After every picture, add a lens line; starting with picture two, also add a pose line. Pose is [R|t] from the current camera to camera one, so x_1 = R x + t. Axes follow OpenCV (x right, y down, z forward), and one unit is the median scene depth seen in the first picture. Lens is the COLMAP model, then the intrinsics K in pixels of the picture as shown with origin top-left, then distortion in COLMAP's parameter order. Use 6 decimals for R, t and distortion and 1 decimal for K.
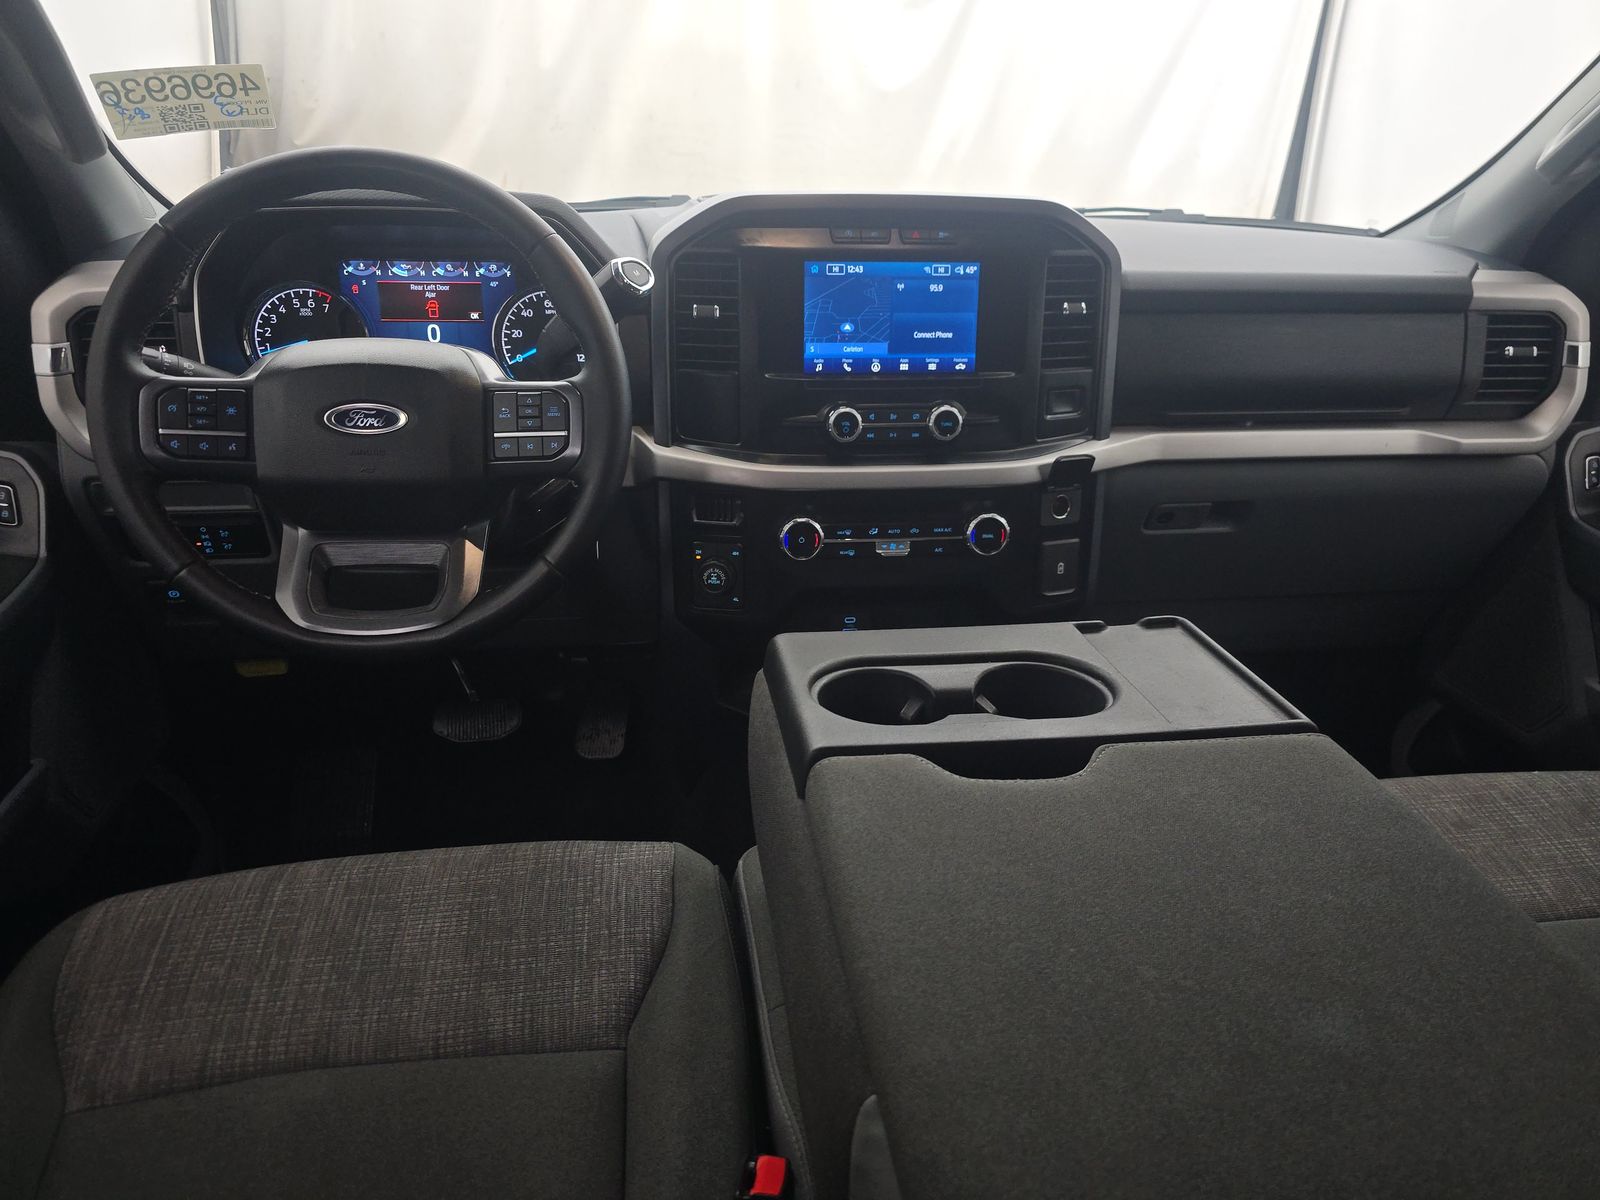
lens RADIAL K [[1075.7, 0, 800.0], [0, 1075.7, 600.0], [0, 0, 1]] dist [0.047580, -0.031630]
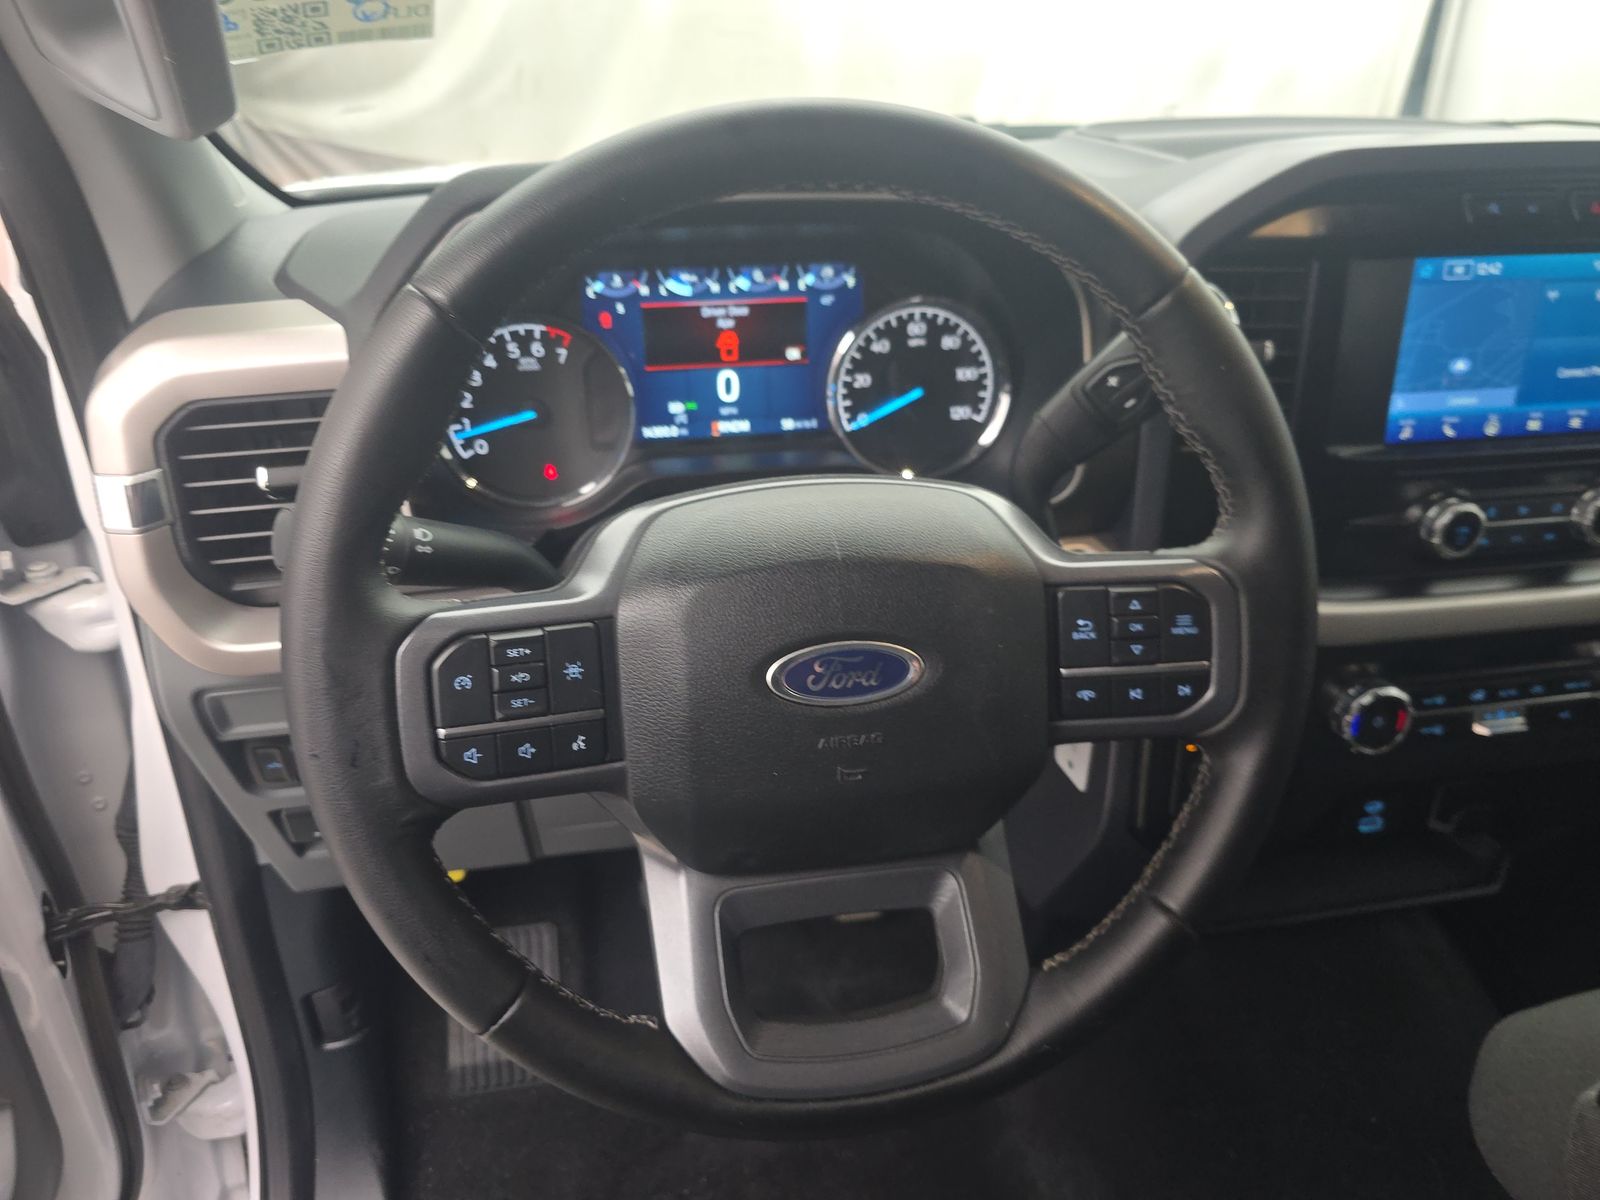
lens RADIAL K [[1085.2, 0, 798.0], [0, 1085.2, 584.5], [0, 0, 1]] dist [0.061773, -0.084049]
pose [[0.998481, -0.038630, 0.039281, -0.337154], [0.035135, 0.995669, 0.086070, -0.191978], [-0.042436, -0.084559, 0.995514, 0.394491]]
